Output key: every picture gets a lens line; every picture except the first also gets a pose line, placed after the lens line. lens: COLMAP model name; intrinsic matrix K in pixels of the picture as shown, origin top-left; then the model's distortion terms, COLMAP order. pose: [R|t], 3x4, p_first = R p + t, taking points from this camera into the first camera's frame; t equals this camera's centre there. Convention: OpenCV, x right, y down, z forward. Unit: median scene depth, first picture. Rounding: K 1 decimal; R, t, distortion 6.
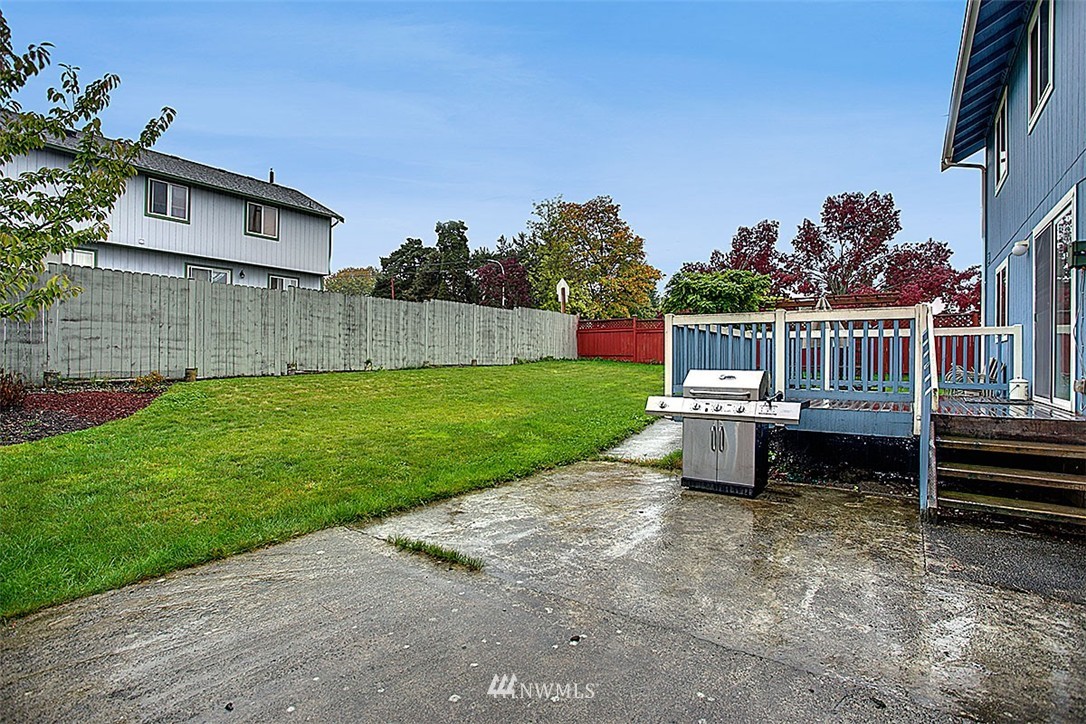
lens RADIAL K [[531.9, 0, 545.1], [0, 531.9, 361.9], [0, 0, 1]] dist [-0.077931, 0.037110]
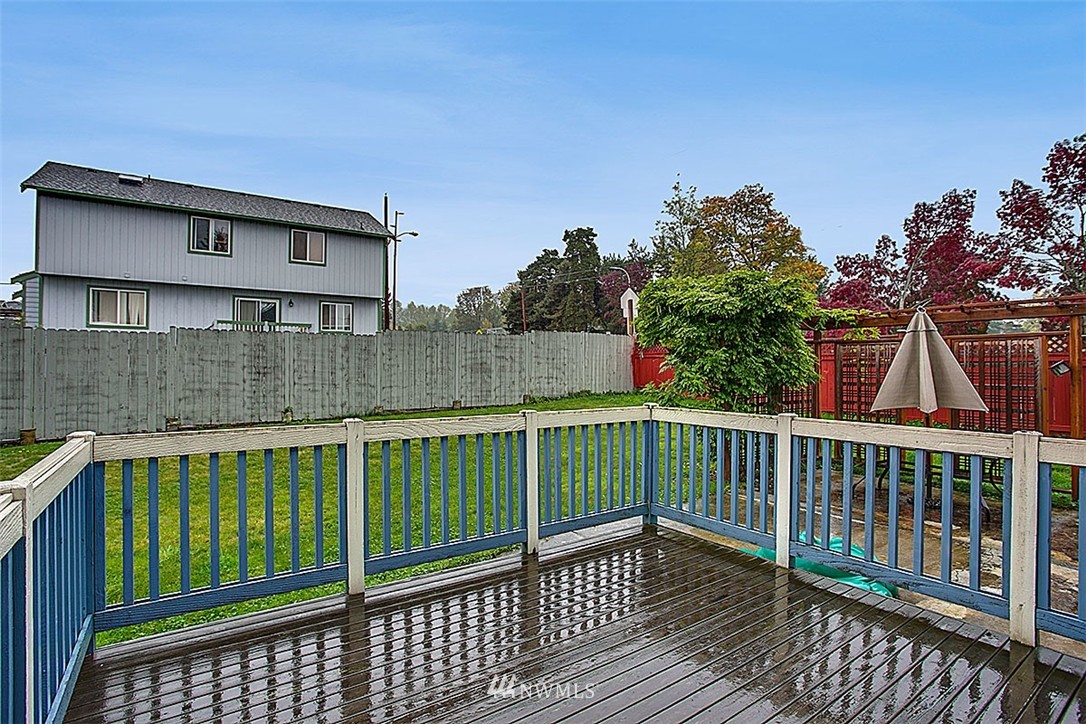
lens RADIAL K [[531.9, 0, 545.1], [0, 531.9, 361.9], [0, 0, 1]] dist [-0.077931, 0.037110]
pose [[0.941751, -0.009455, -0.336177, 0.132747], [0.005593, 0.999907, -0.012457, -0.026207], [0.336264, 0.009851, 0.941716, 0.144526]]
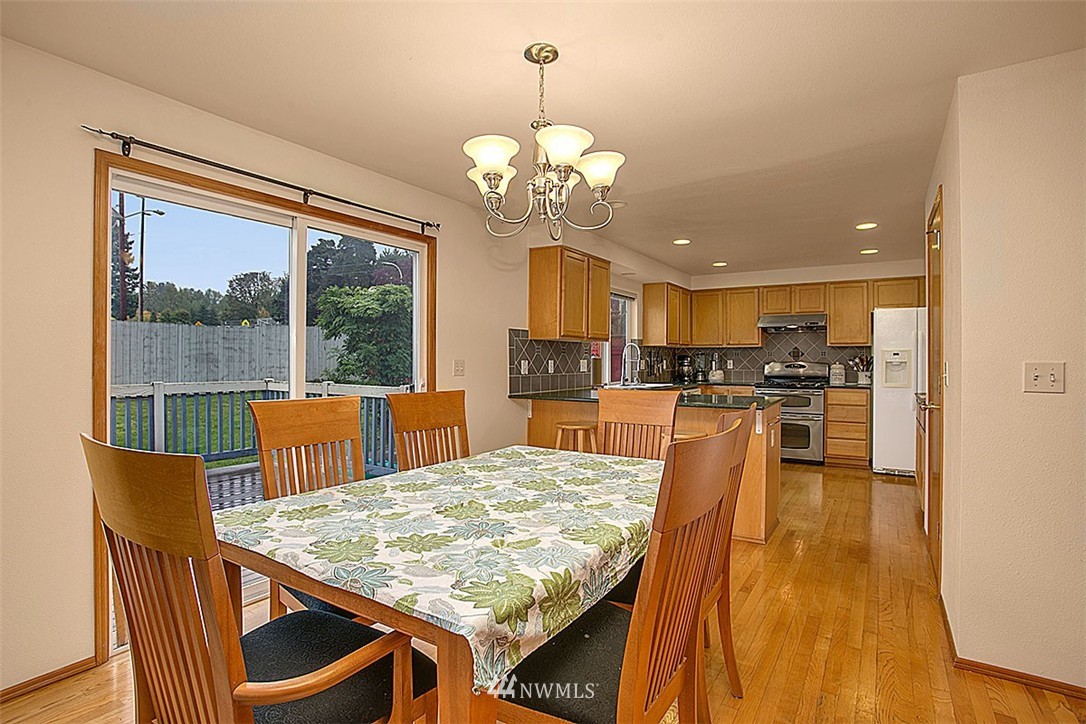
lens RADIAL K [[531.9, 0, 545.1], [0, 531.9, 361.9], [0, 0, 1]] dist [-0.077931, 0.037110]
pose [[0.999388, -0.005164, 0.034595, 0.211759], [0.005099, 0.999985, 0.001985, -0.023242], [-0.034605, -0.001807, 0.999399, 0.079677]]
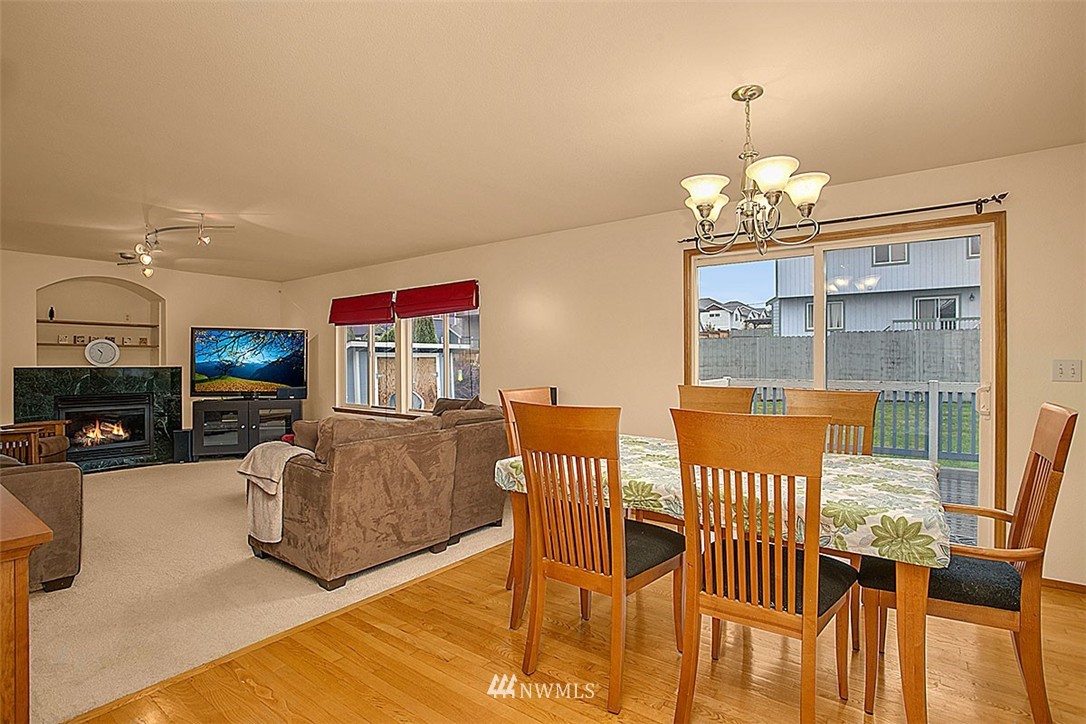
lens RADIAL K [[531.9, 0, 545.1], [0, 531.9, 361.9], [0, 0, 1]] dist [-0.077931, 0.037110]
pose [[-0.017587, -0.004991, -0.999833, 0.282010], [0.000316, 0.999987, -0.004997, -0.022990], [0.999845, -0.000404, -0.017585, 0.114036]]
